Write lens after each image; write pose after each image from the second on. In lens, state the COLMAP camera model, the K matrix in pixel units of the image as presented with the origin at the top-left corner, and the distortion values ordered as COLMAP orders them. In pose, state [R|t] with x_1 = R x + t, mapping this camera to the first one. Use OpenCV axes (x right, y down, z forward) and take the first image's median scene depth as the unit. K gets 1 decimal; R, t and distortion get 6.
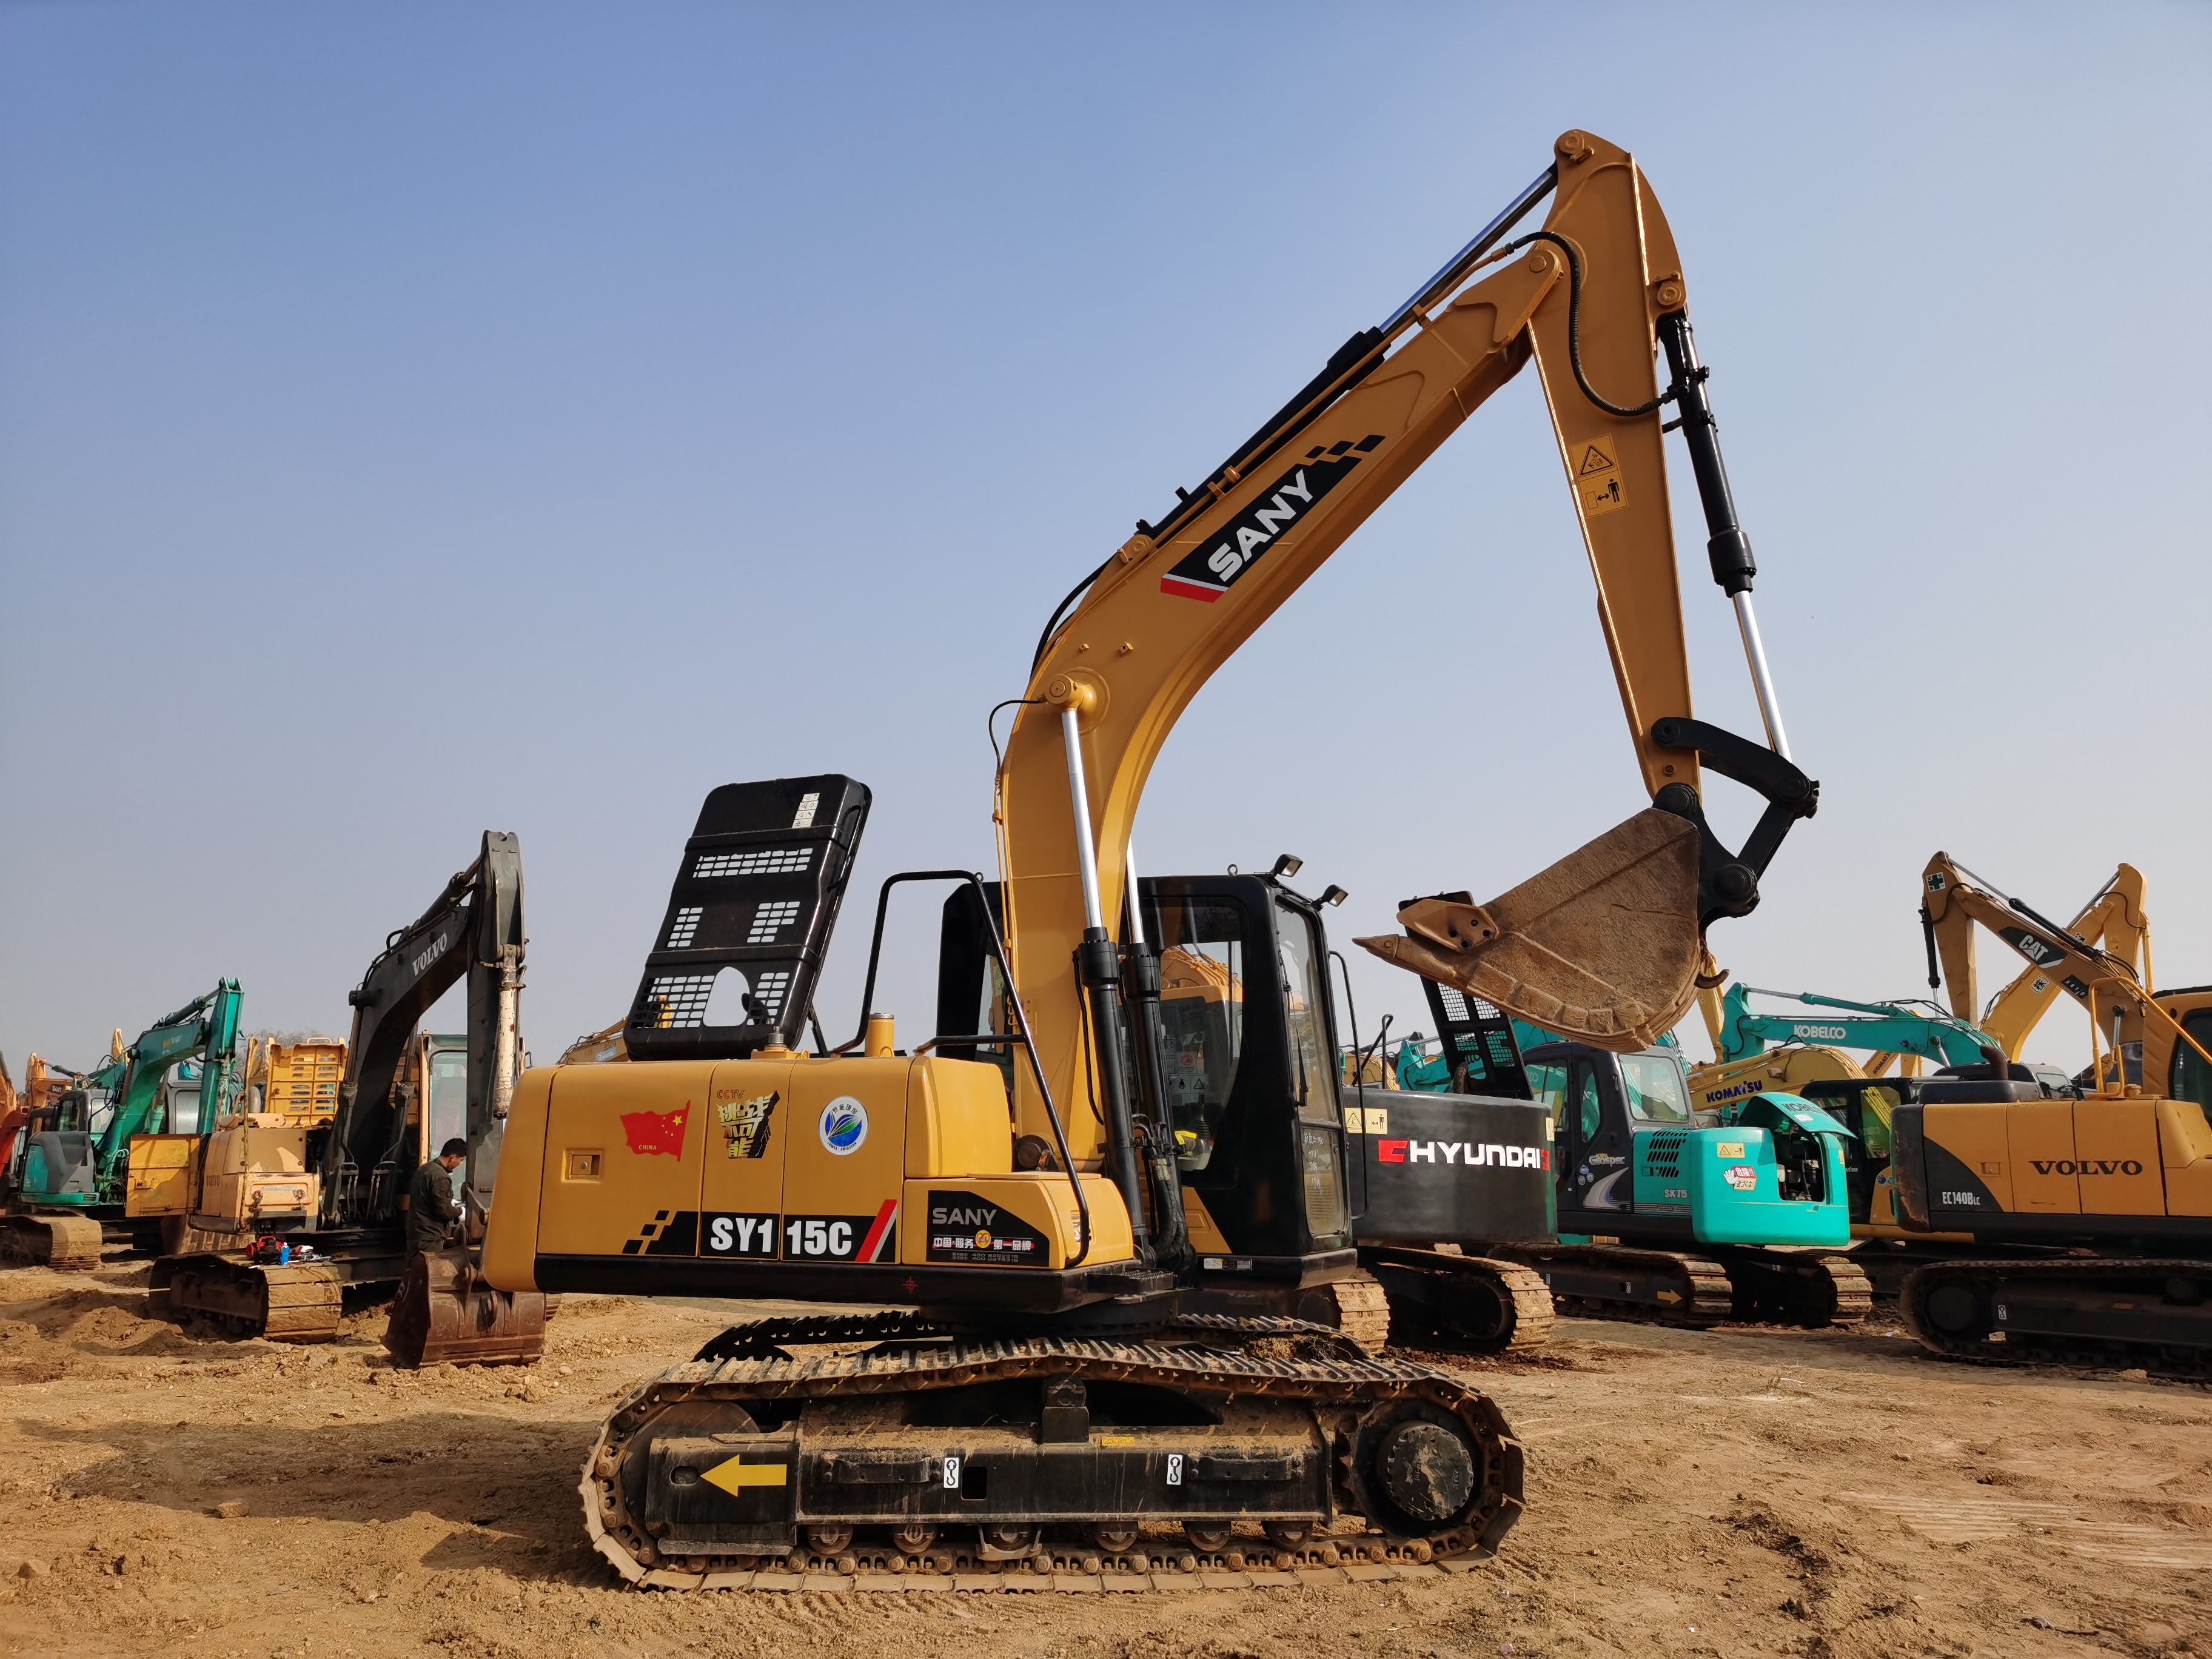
lens RADIAL K [[1696.3, 0, 1096.8], [0, 1696.3, 832.9], [0, 0, 1]] dist [0.052447, -0.043493]
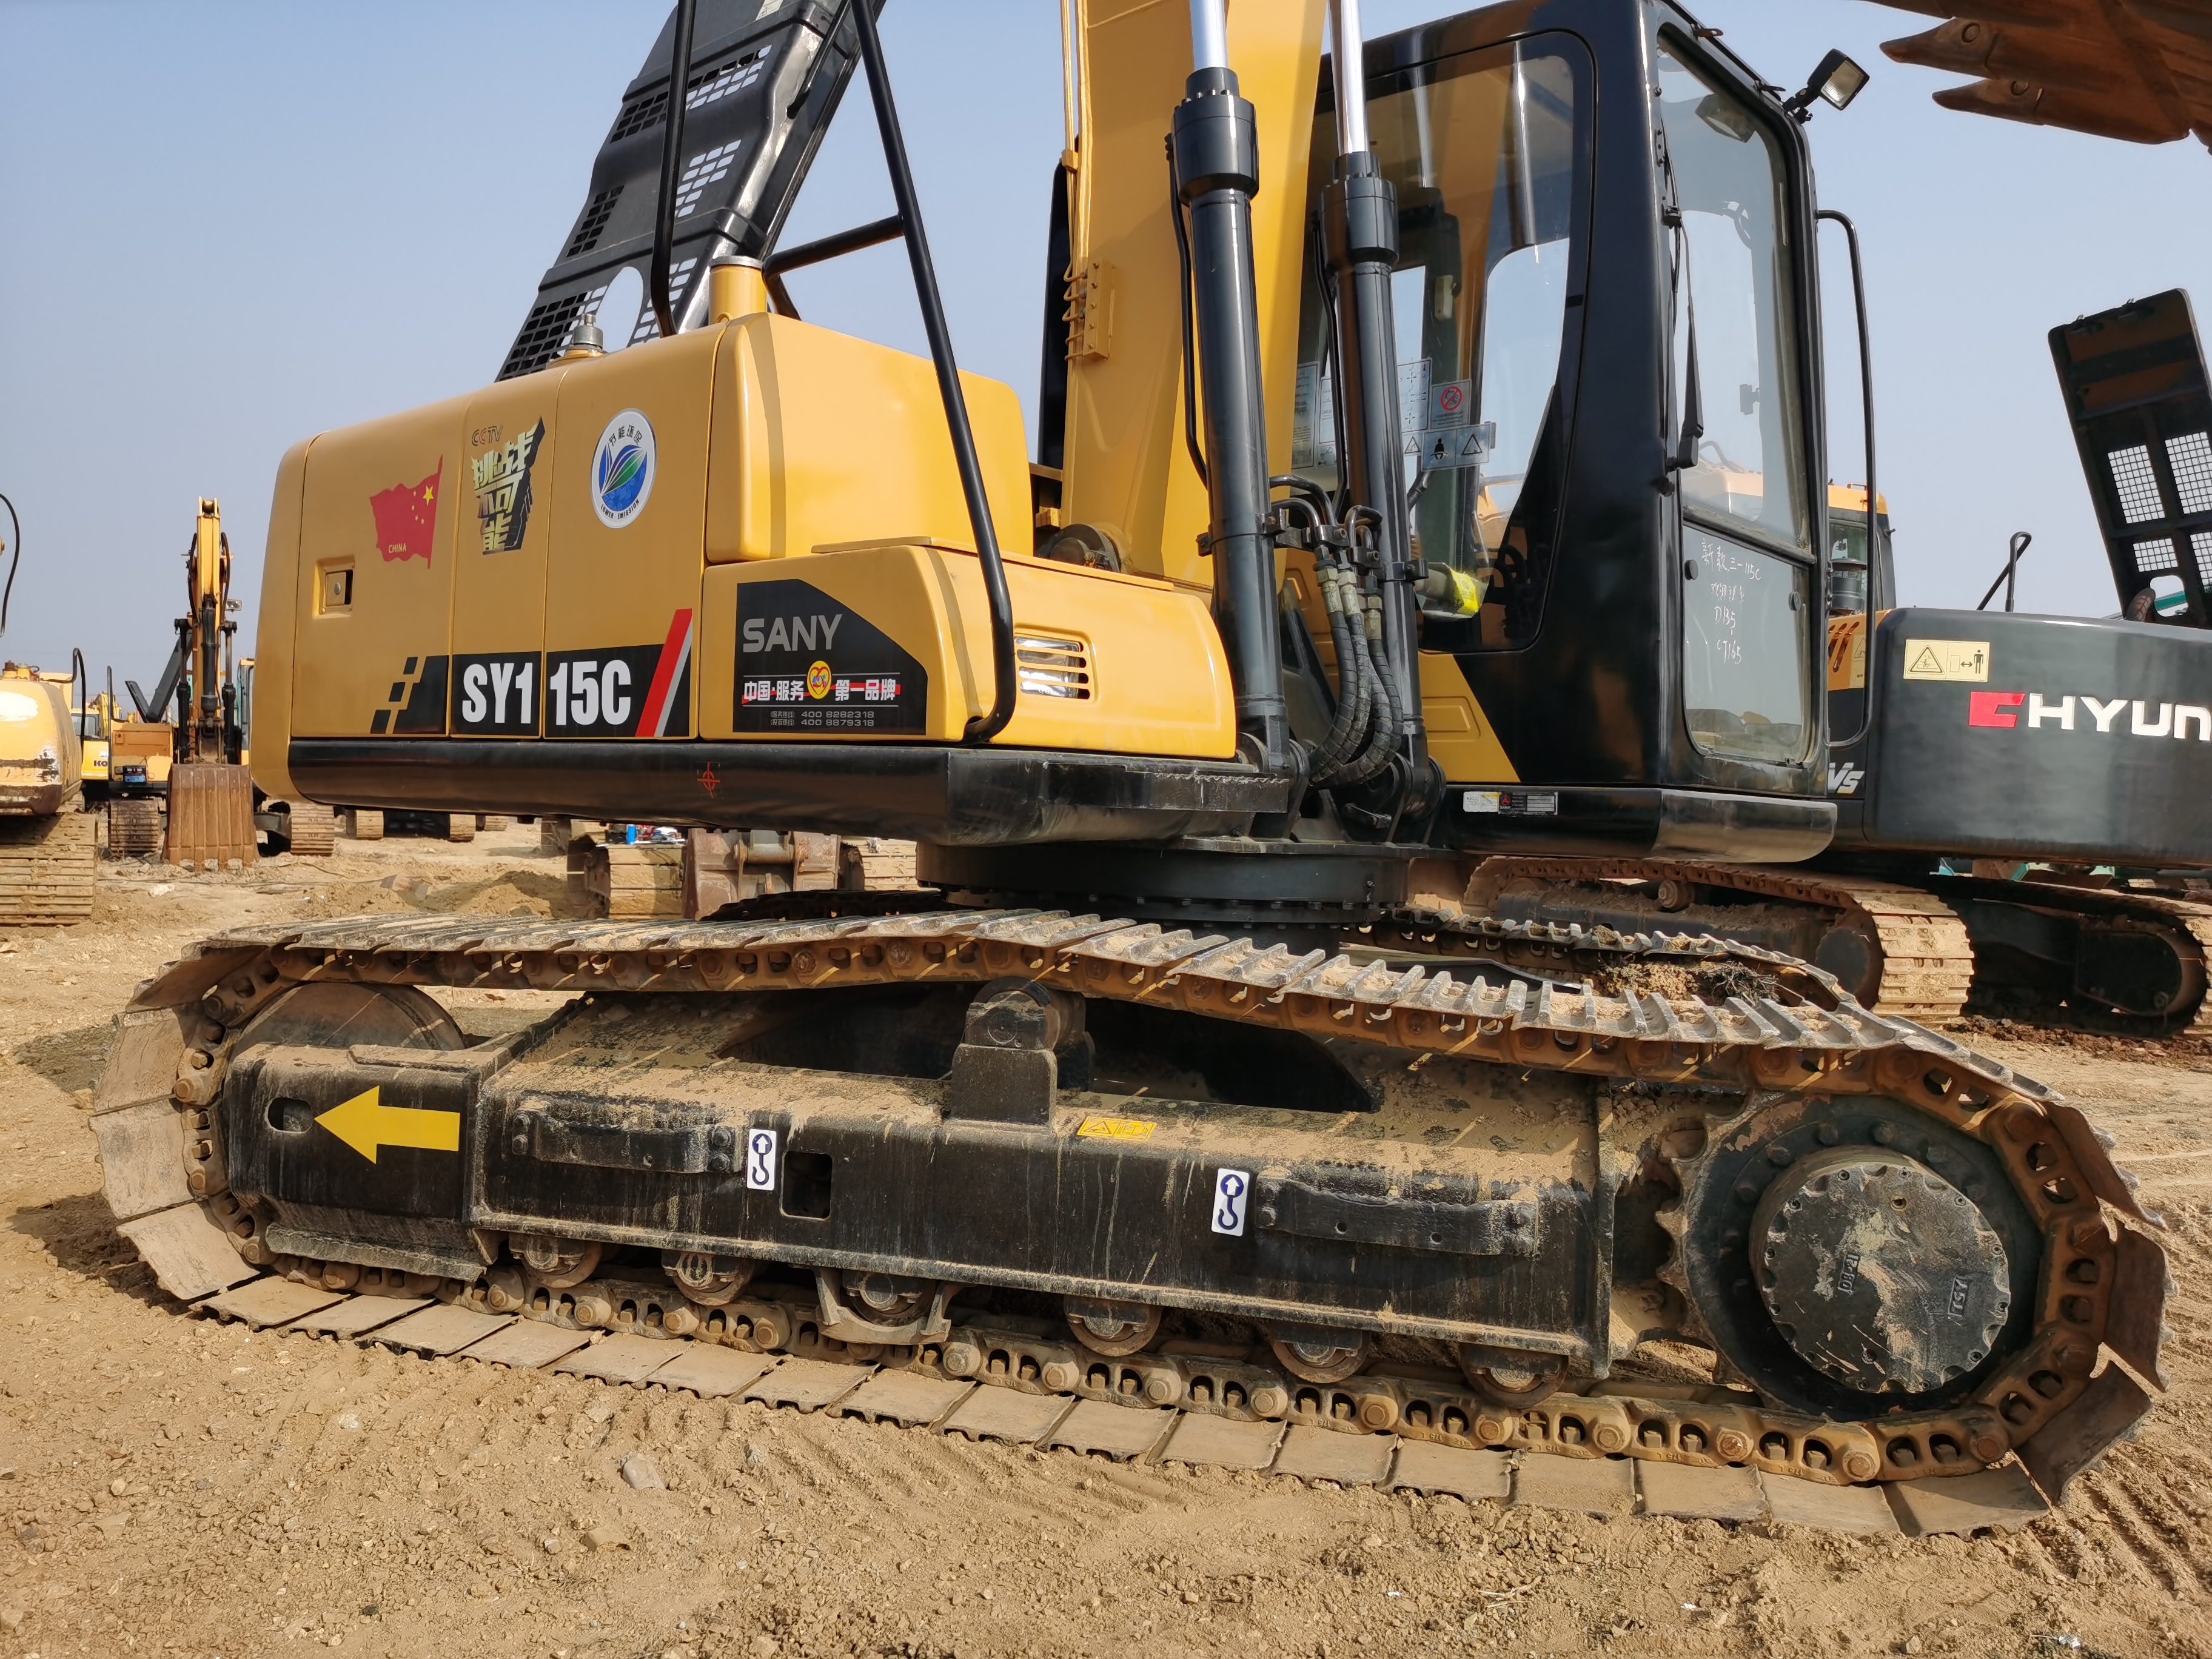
lens RADIAL K [[1696.3, 0, 1096.8], [0, 1696.3, 832.9], [0, 0, 1]] dist [0.052447, -0.043493]
pose [[0.939669, 0.032348, -0.340553, 0.154816], [0.035314, 0.981028, 0.190625, 0.192213], [0.340258, -0.191150, 0.920699, 0.593305]]
